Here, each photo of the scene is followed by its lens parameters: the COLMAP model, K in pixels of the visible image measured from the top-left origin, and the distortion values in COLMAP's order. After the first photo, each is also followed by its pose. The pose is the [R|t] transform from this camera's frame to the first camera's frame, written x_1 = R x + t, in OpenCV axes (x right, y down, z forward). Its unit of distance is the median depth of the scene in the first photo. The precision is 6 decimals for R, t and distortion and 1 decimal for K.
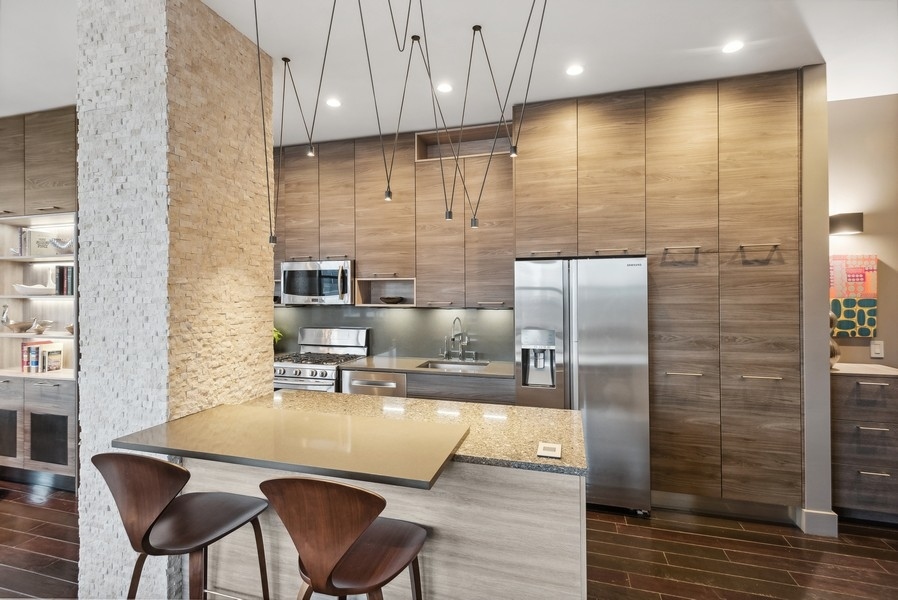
lens RADIAL K [[425.8, 0, 448.6], [0, 425.8, 282.7], [0, 0, 1]] dist [0.003044, 0.000159]
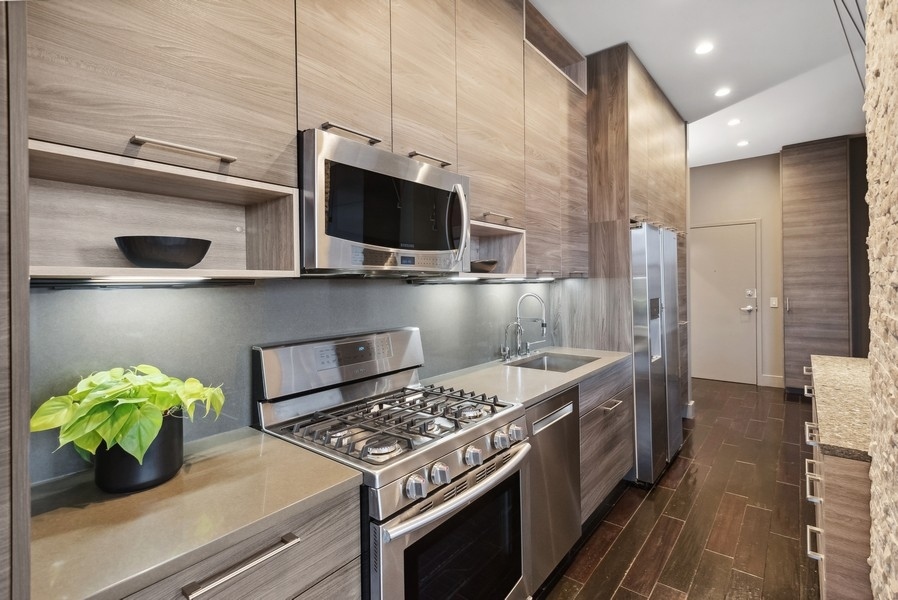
lens RADIAL K [[425.8, 0, 448.6], [0, 425.8, 282.7], [0, 0, 1]] dist [0.003044, 0.000159]
pose [[0.390258, 0.004030, 0.920697, -0.667107], [-0.003001, 0.999991, -0.003105, 0.064737], [-0.920700, -0.001551, 0.390267, 0.841813]]
